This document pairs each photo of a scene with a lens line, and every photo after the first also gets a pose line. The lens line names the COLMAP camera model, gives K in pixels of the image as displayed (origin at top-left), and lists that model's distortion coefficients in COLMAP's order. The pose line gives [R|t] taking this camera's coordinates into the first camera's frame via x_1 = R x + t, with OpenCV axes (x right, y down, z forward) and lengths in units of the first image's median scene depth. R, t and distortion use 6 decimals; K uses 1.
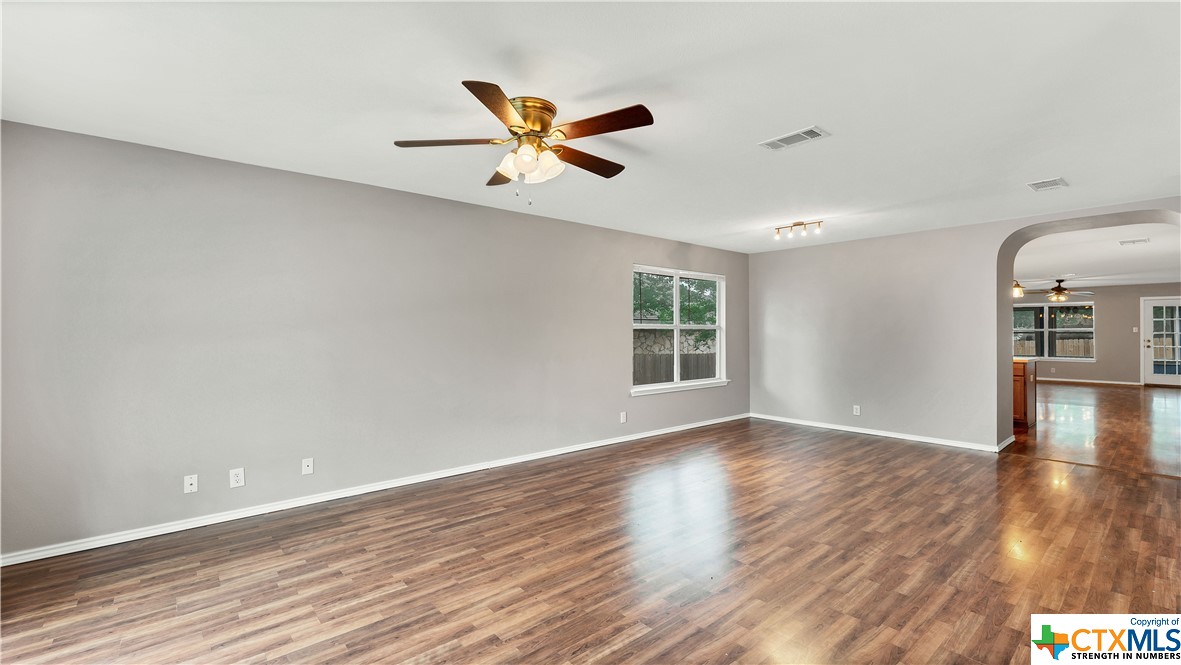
lens RADIAL K [[483.2, 0, 594.3], [0, 483.2, 332.2], [0, 0, 1]] dist [0.001843, 0.000385]
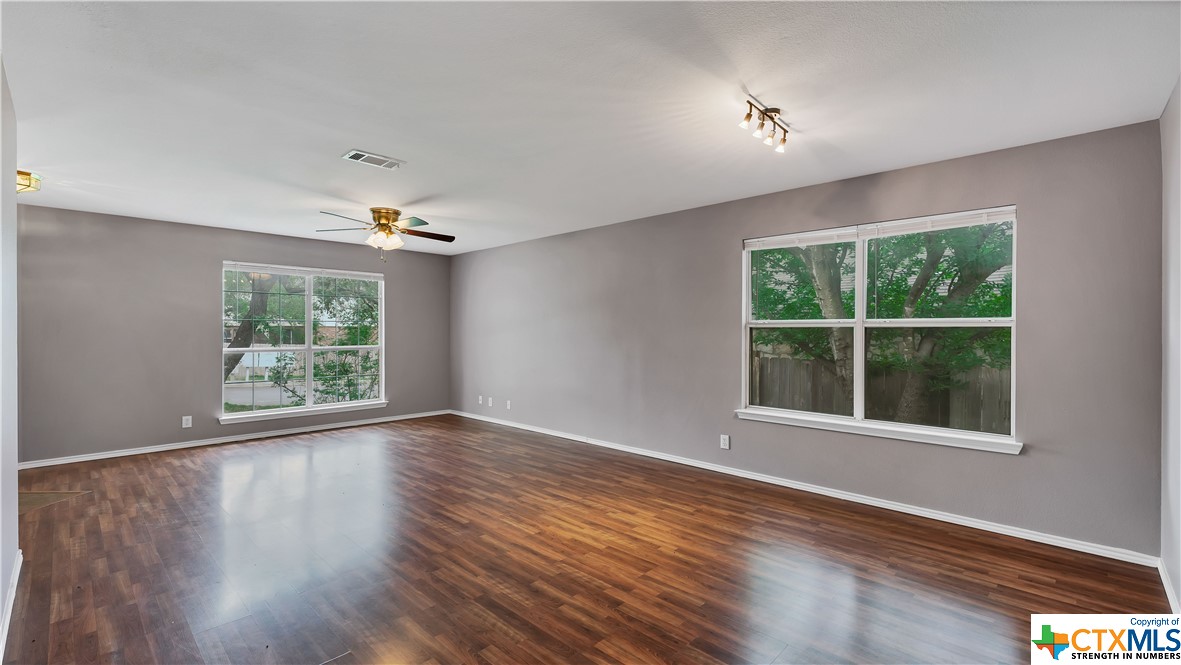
lens RADIAL K [[502.9, 0, 609.8], [0, 502.9, 307.9], [0, 0, 1]] dist [0.001907, -0.000087]
pose [[0.127125, -0.046208, -0.990810, 1.253444], [-0.004060, 0.998882, -0.047106, -0.001522], [0.991878, 0.010011, 0.126796, 1.045721]]
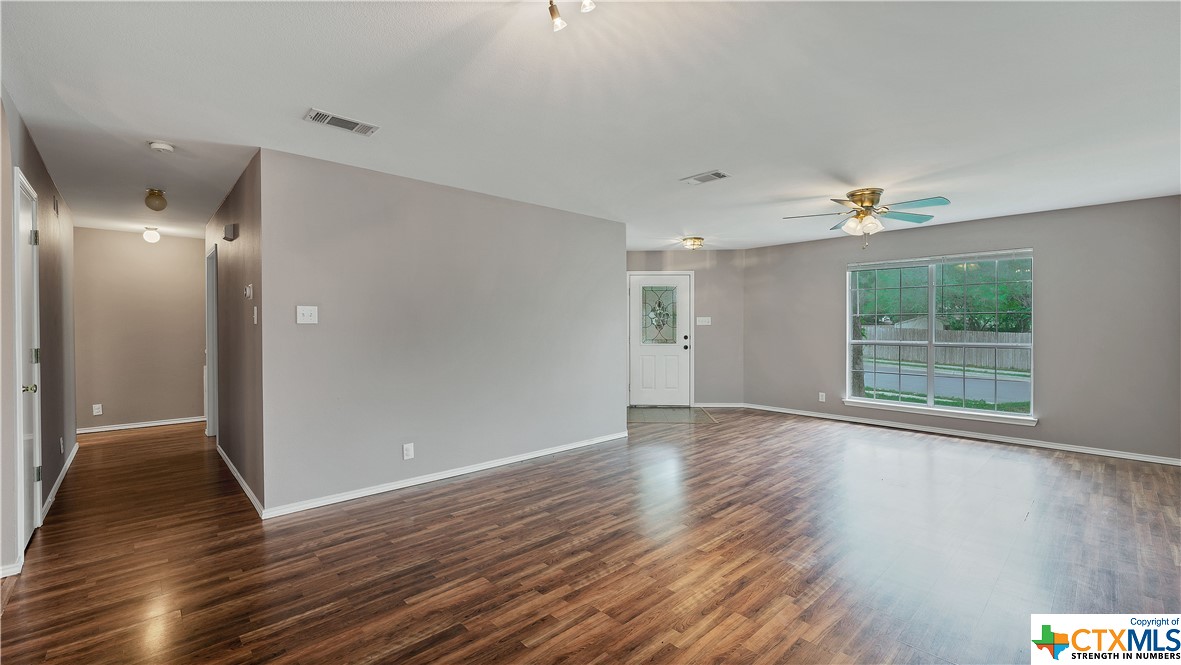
lens RADIAL K [[494.1, 0, 590.5], [0, 494.1, 332.5], [0, 0, 1]] dist [0.001898, 0.000161]
pose [[-0.998848, 0.002105, -0.047932, 0.597144], [0.001226, 0.999831, 0.018363, -0.007509], [0.047963, 0.018283, -0.998682, 1.757351]]
